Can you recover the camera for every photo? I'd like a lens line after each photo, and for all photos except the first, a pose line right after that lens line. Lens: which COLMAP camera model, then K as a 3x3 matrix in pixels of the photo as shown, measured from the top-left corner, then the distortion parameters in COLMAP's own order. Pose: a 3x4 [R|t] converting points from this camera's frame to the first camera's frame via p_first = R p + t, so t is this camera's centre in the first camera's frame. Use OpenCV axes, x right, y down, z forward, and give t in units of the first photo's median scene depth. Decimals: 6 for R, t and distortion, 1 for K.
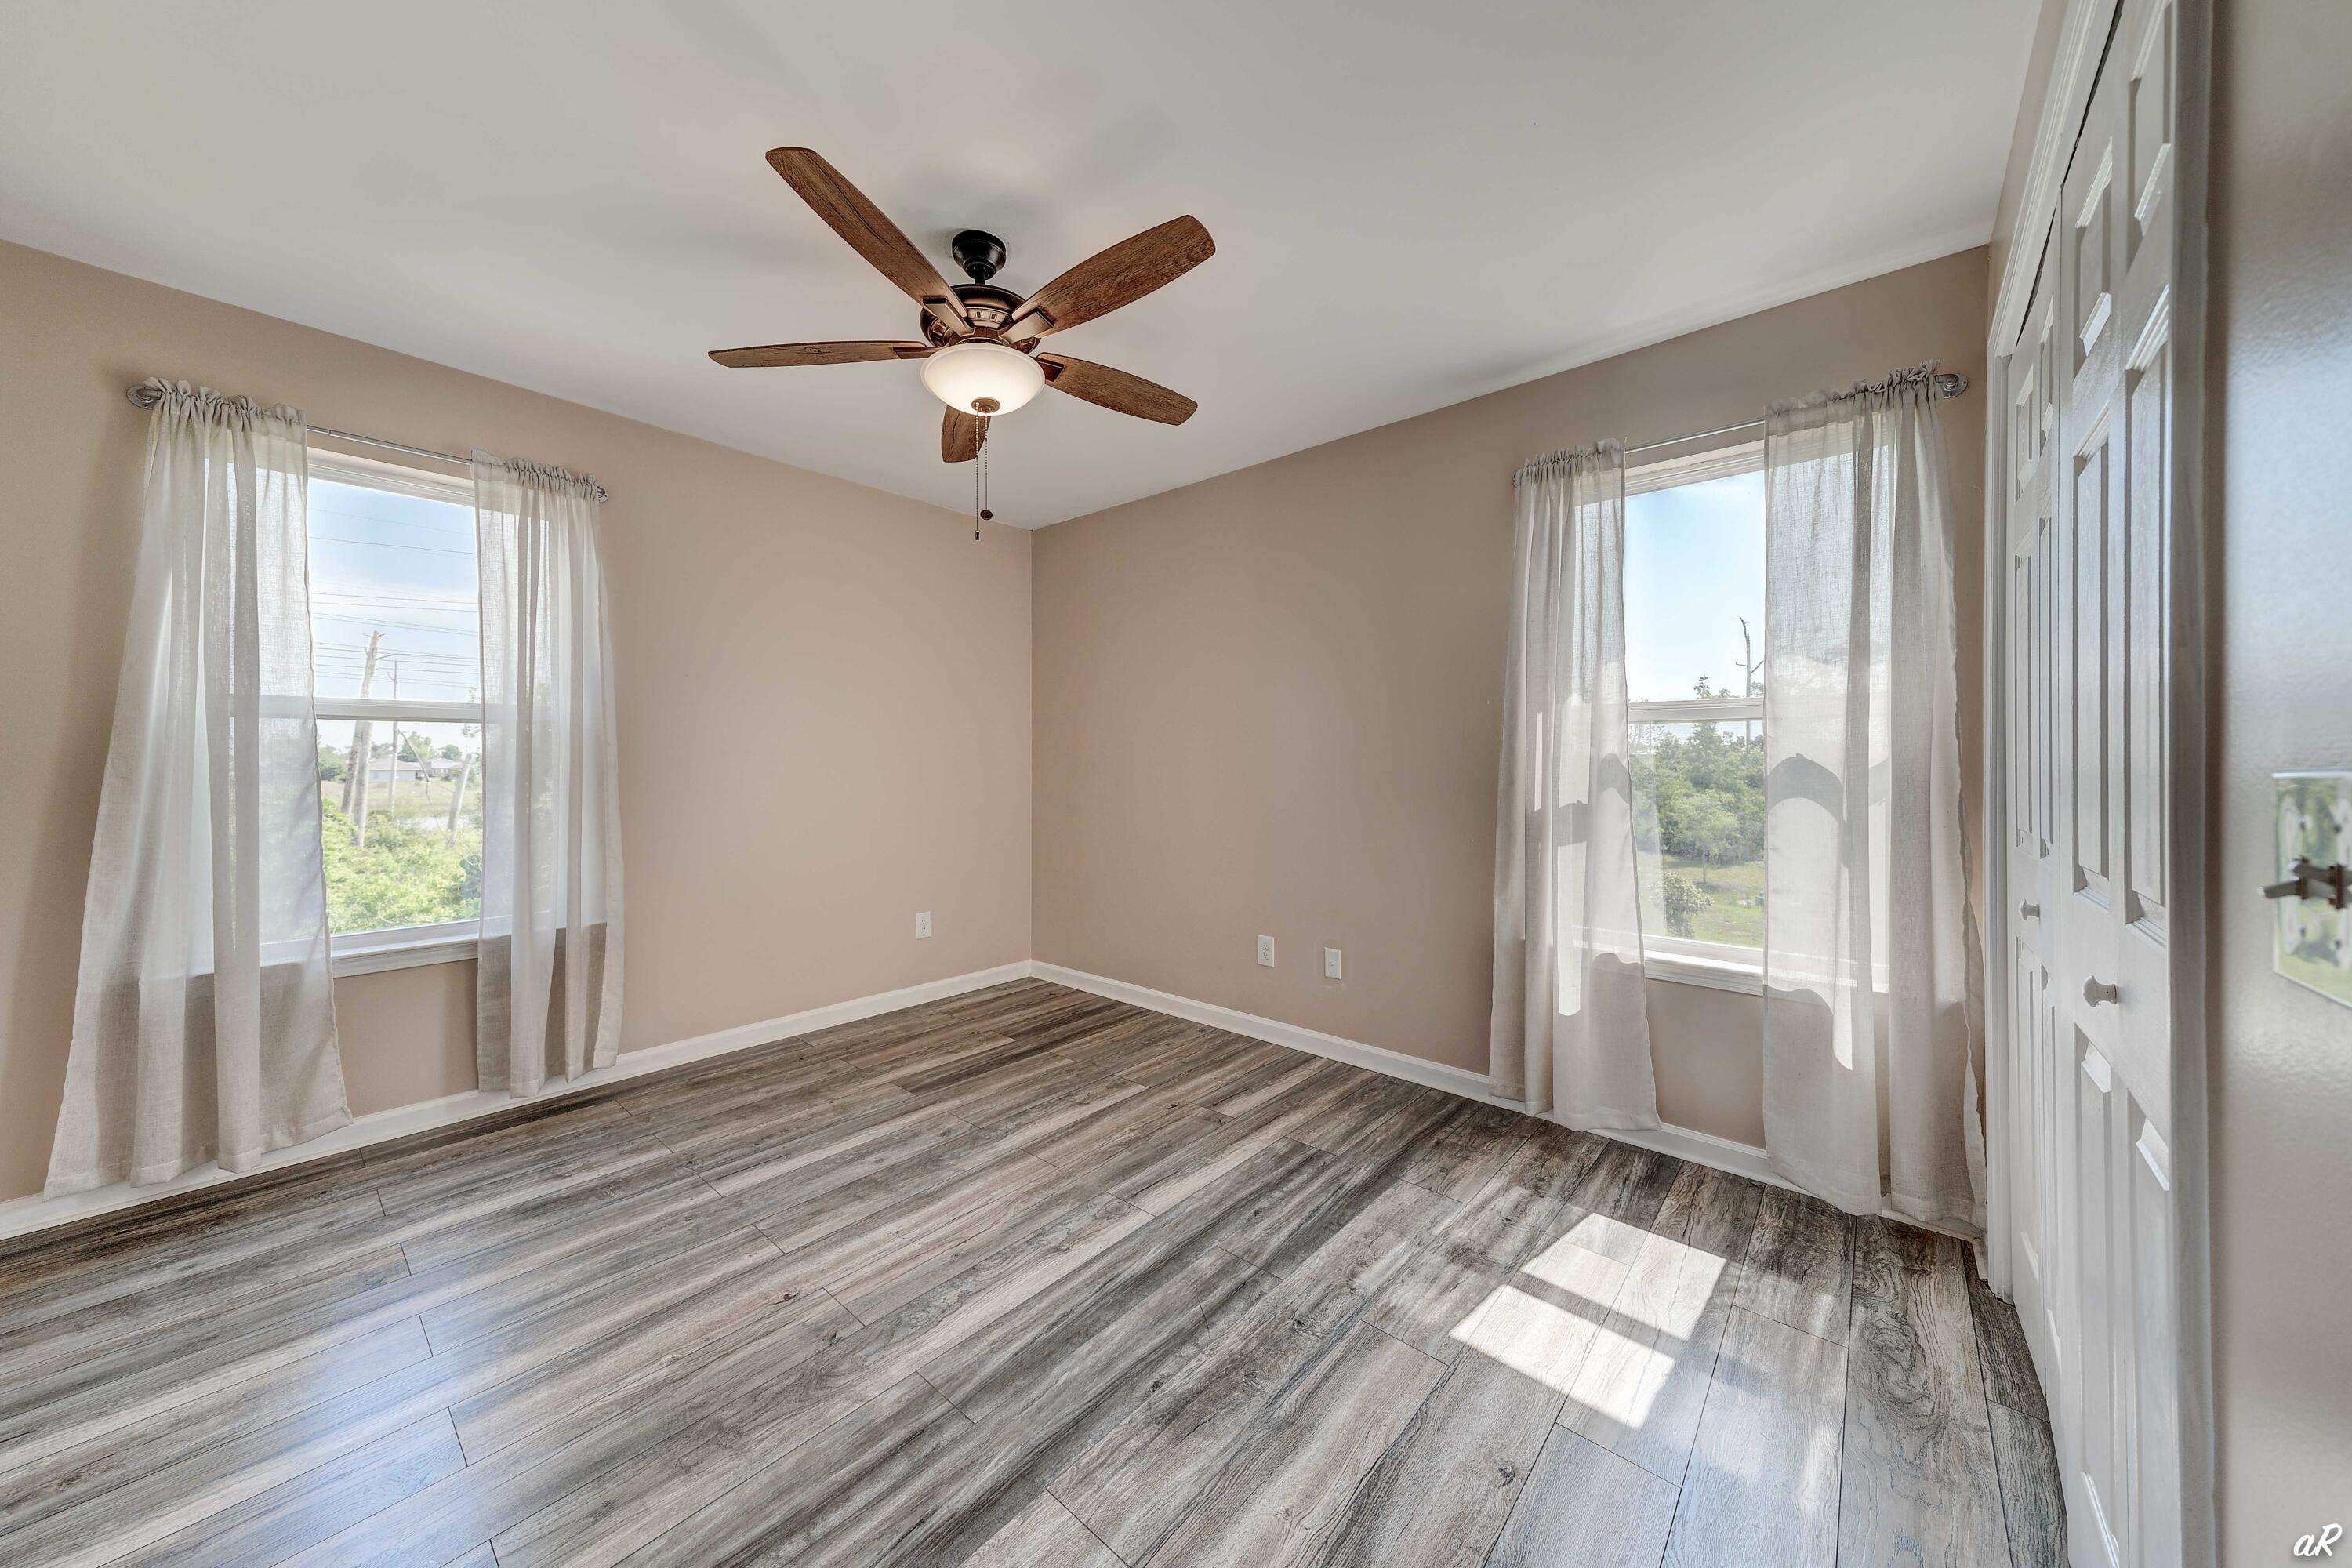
lens RADIAL K [[803.1, 0, 1169.1], [0, 803.1, 792.9], [0, 0, 1]] dist [-0.006356, 0.000131]
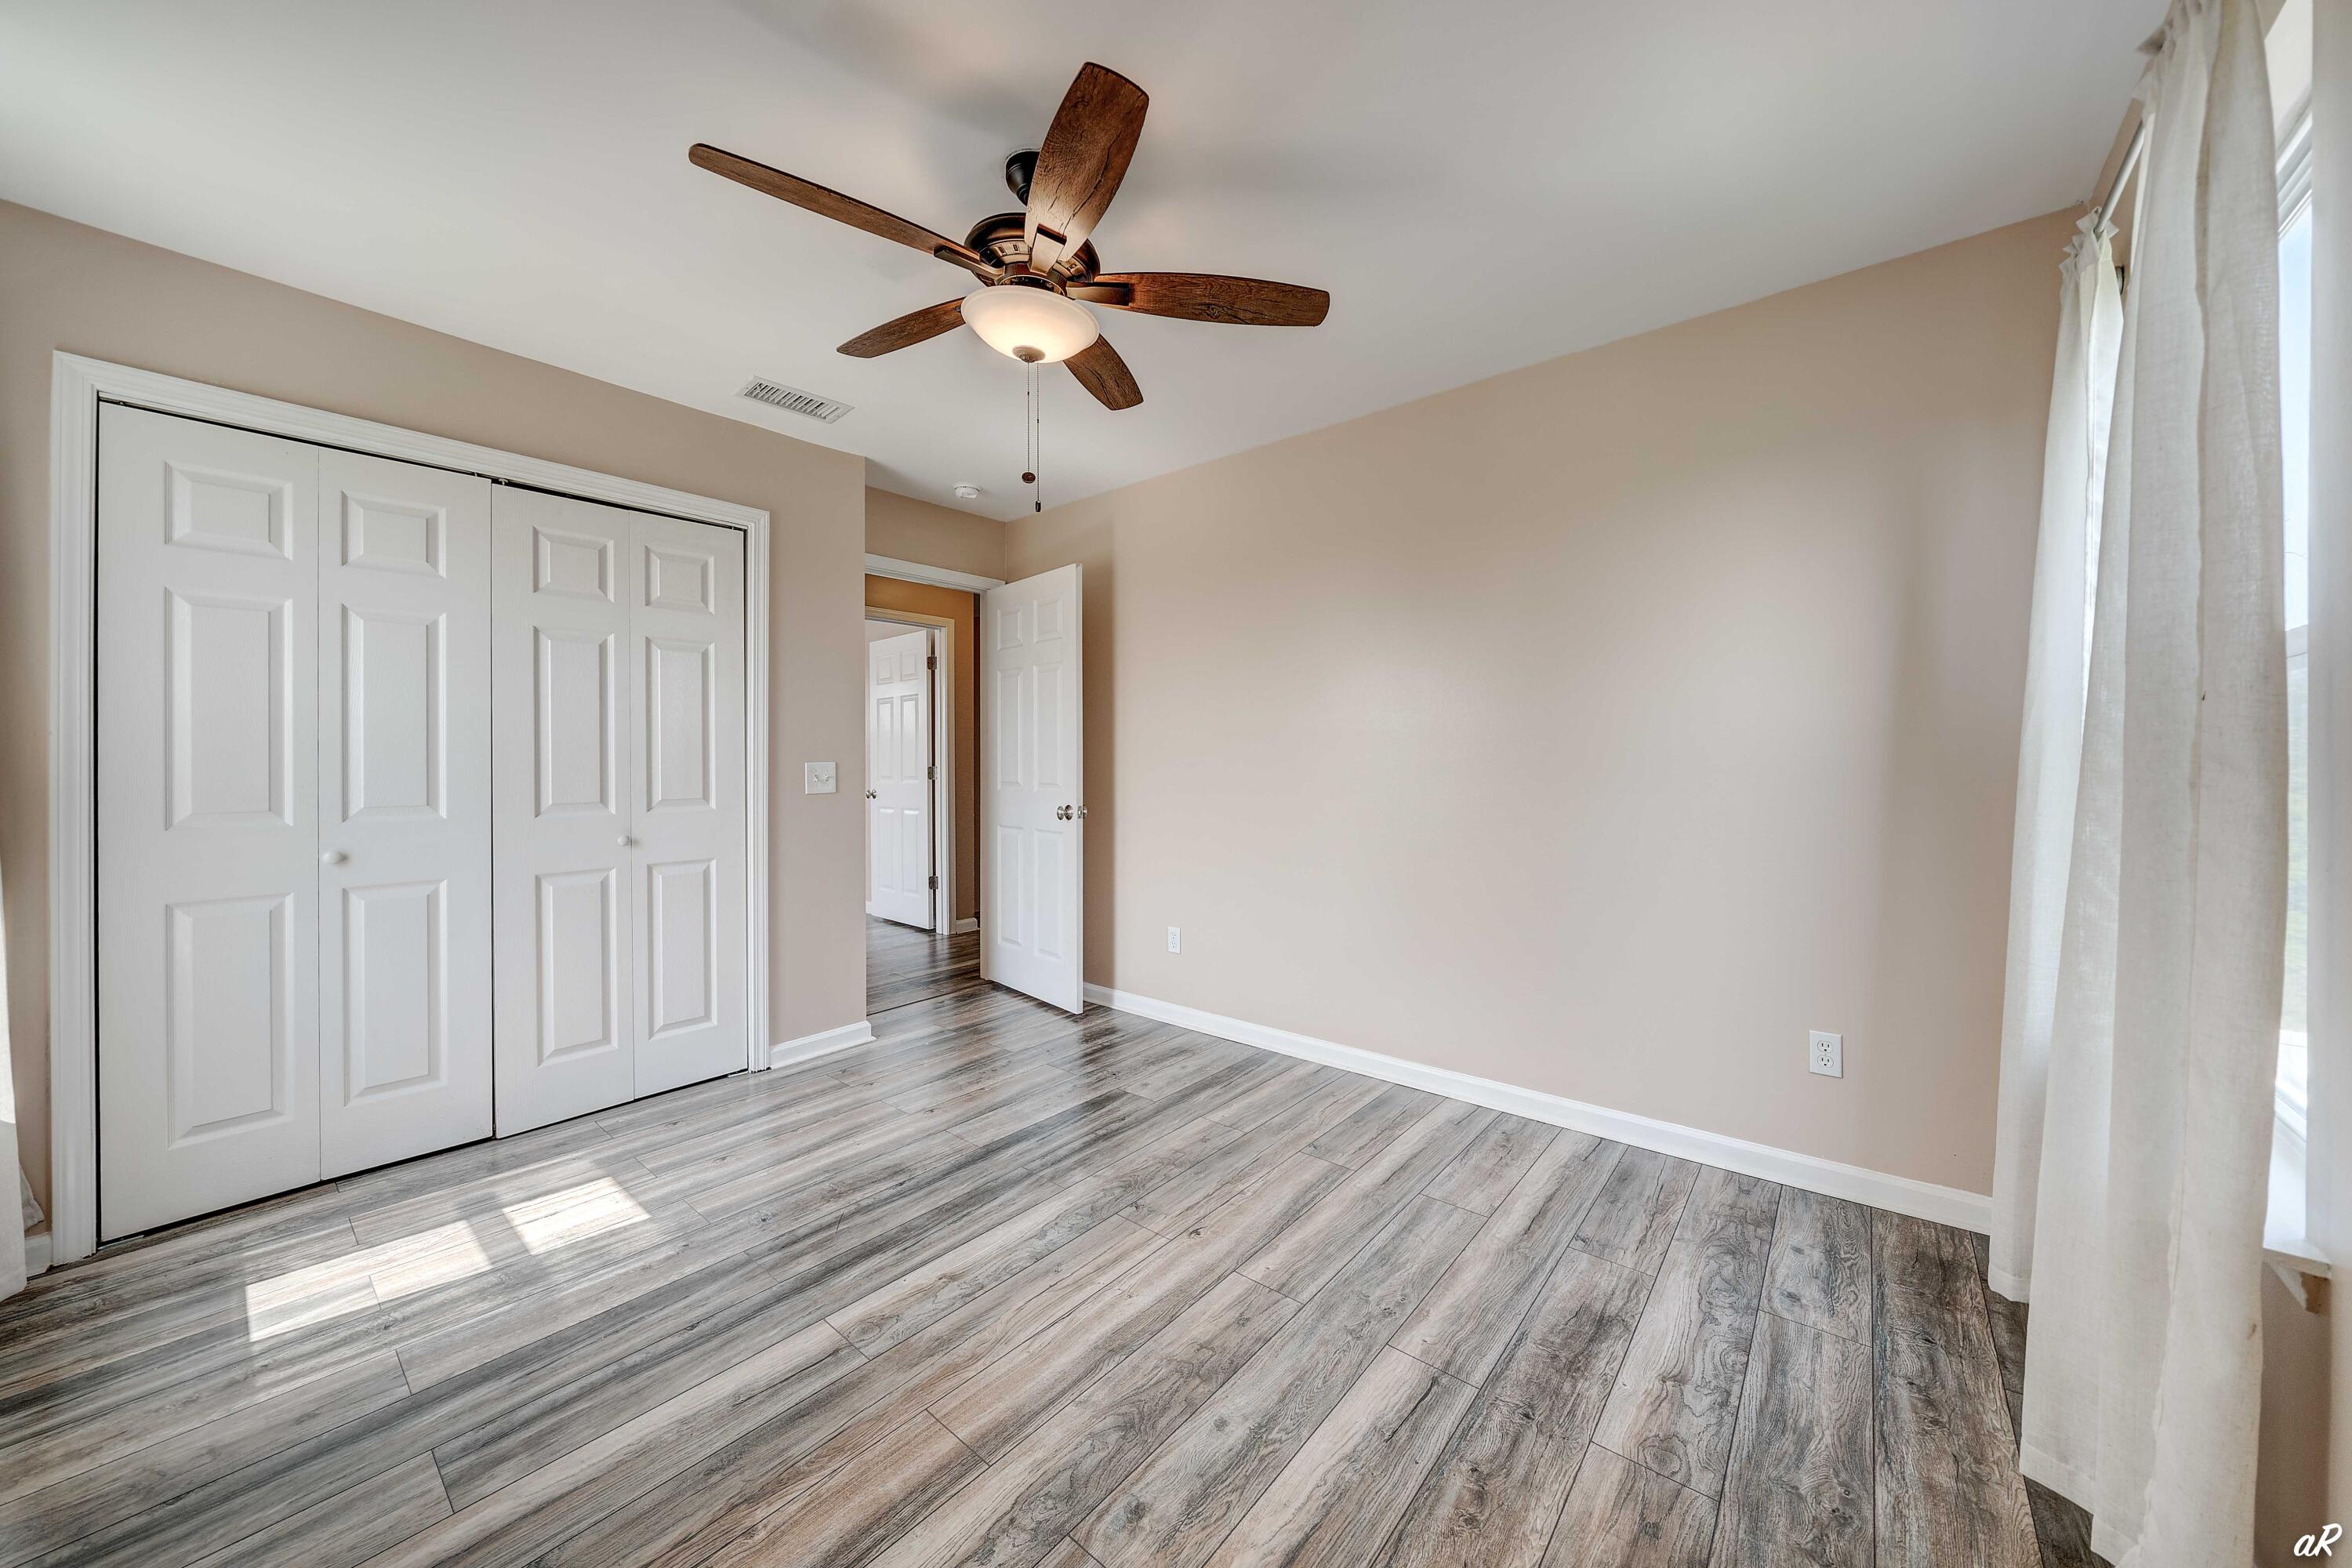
lens RADIAL K [[813.1, 0, 1166.4], [0, 813.1, 790.7], [0, 0, 1]] dist [-0.005777, 0.000198]
pose [[-0.999891, -0.001089, -0.014702, -0.368839], [-0.002147, 0.997391, 0.072159, -0.072380], [0.014585, 0.072183, -0.997285, 1.867569]]
